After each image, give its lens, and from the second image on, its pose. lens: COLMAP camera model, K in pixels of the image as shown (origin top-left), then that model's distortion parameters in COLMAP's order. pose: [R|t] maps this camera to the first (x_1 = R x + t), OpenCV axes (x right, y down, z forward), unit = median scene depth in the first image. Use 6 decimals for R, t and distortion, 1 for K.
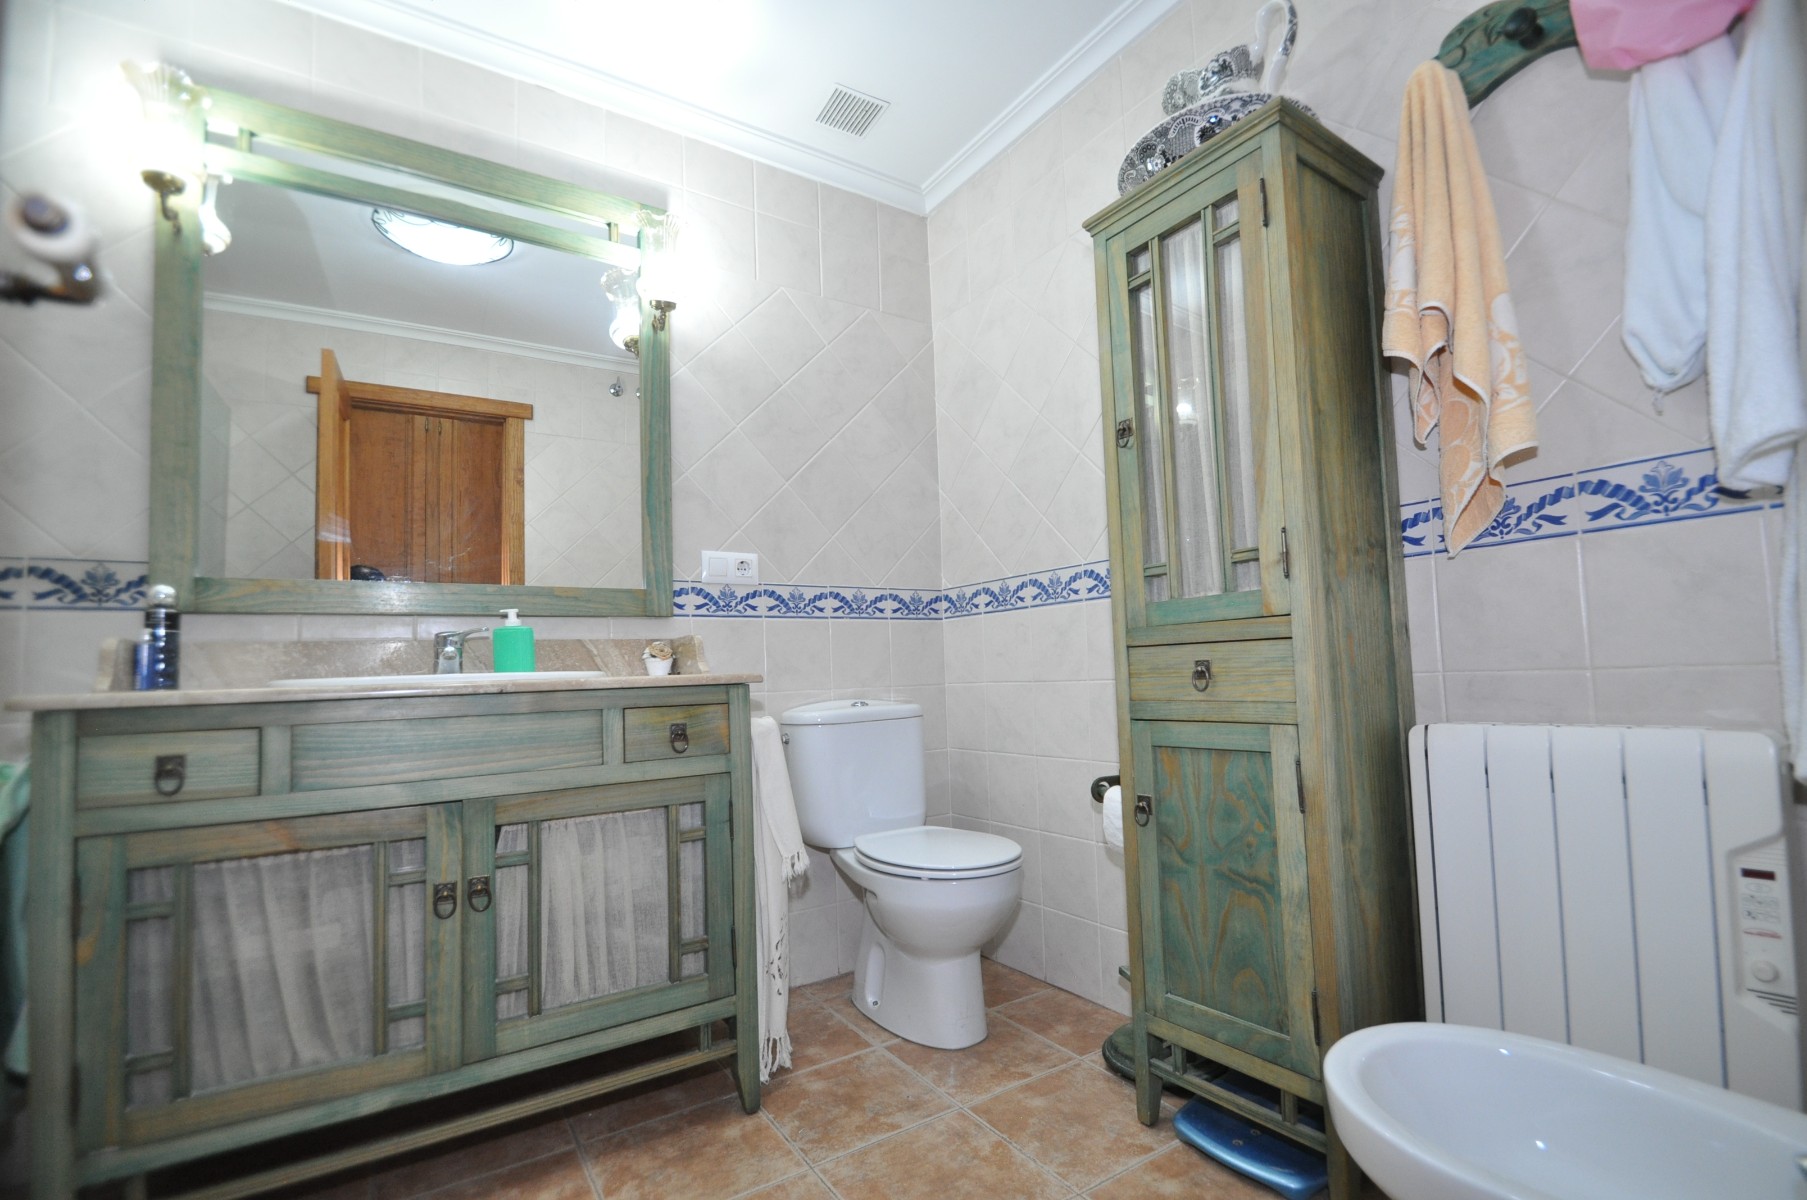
lens RADIAL K [[791.2, 0, 917.2], [0, 791.2, 632.2], [0, 0, 1]] dist [0.018565, -0.017508]
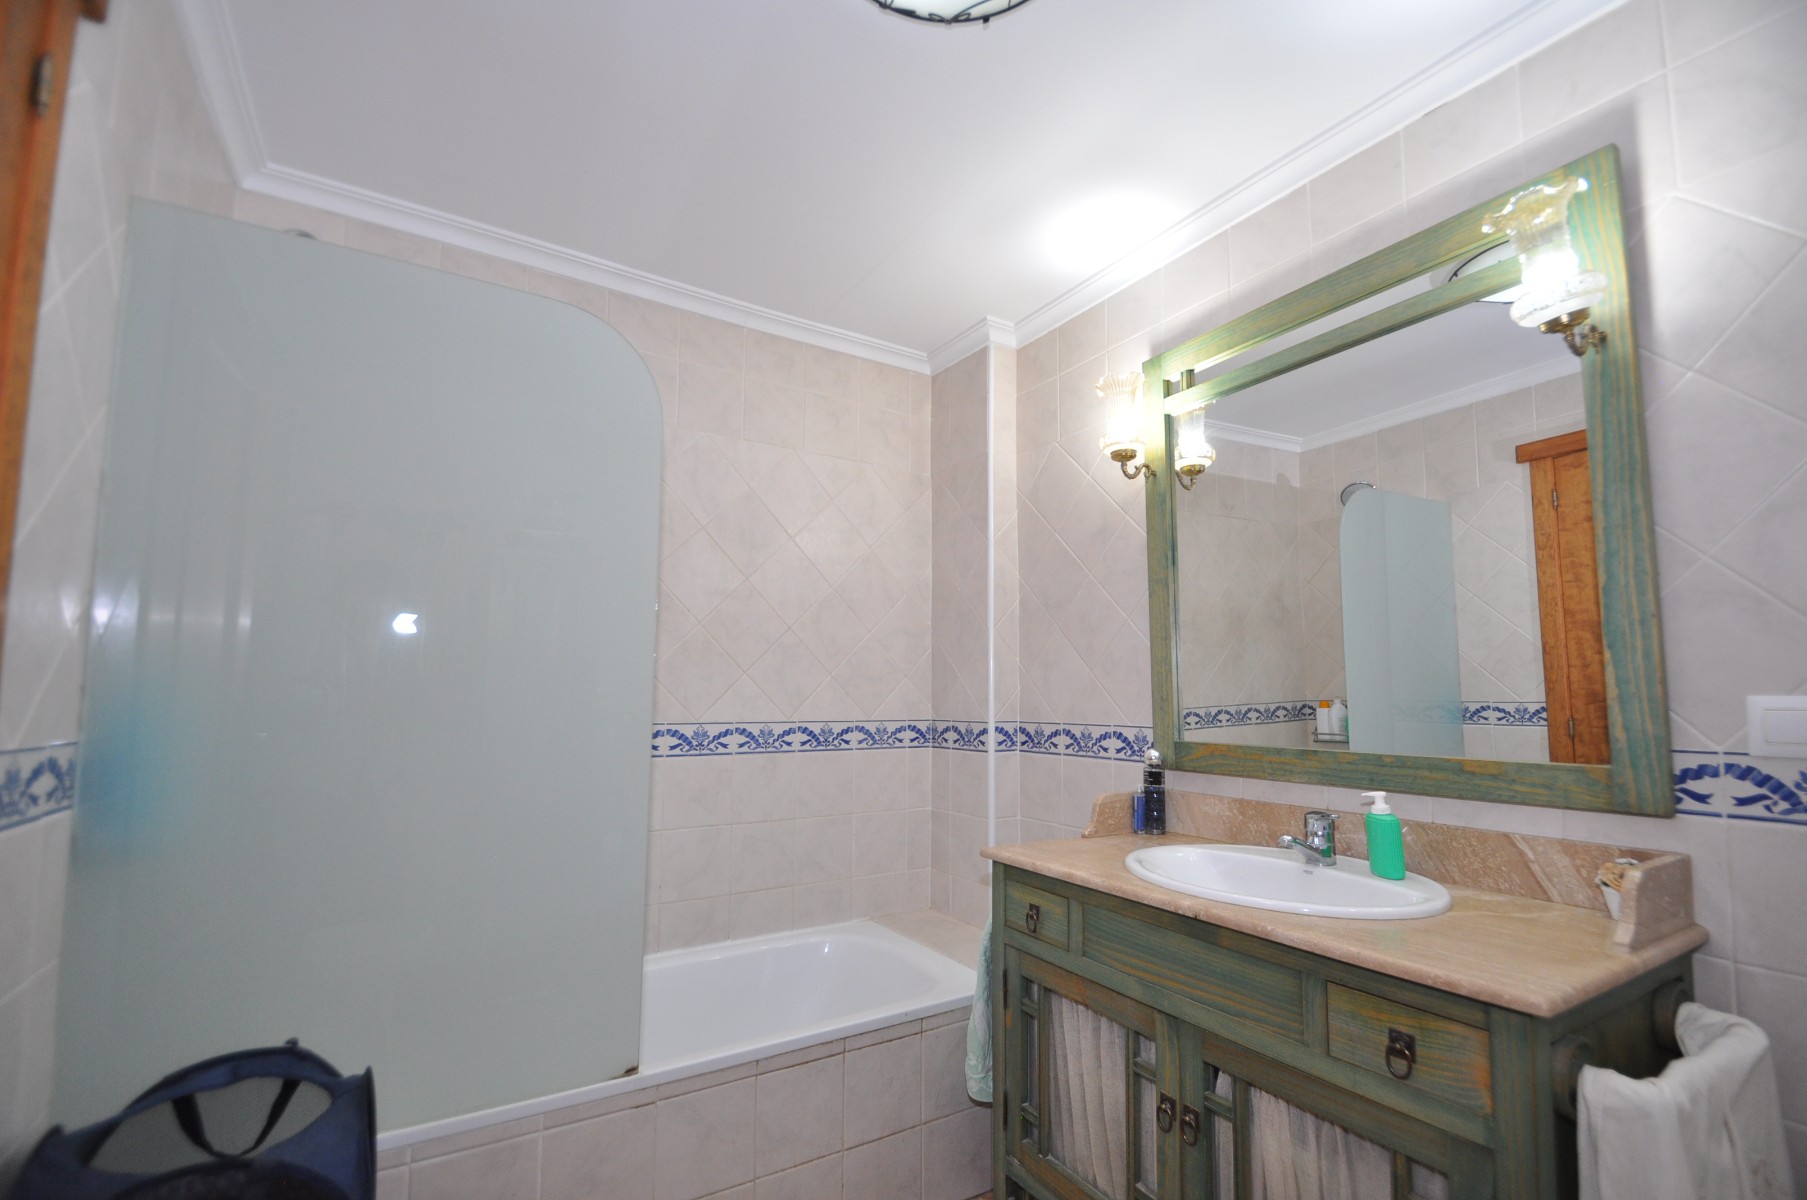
lens RADIAL K [[791.2, 0, 917.2], [0, 791.2, 632.2], [0, 0, 1]] dist [0.018565, -0.017508]
pose [[-0.015449, -0.045030, -0.998866, 0.382865], [0.051040, 0.997648, -0.045765, -0.207740], [0.998577, -0.051689, -0.013114, 0.611798]]
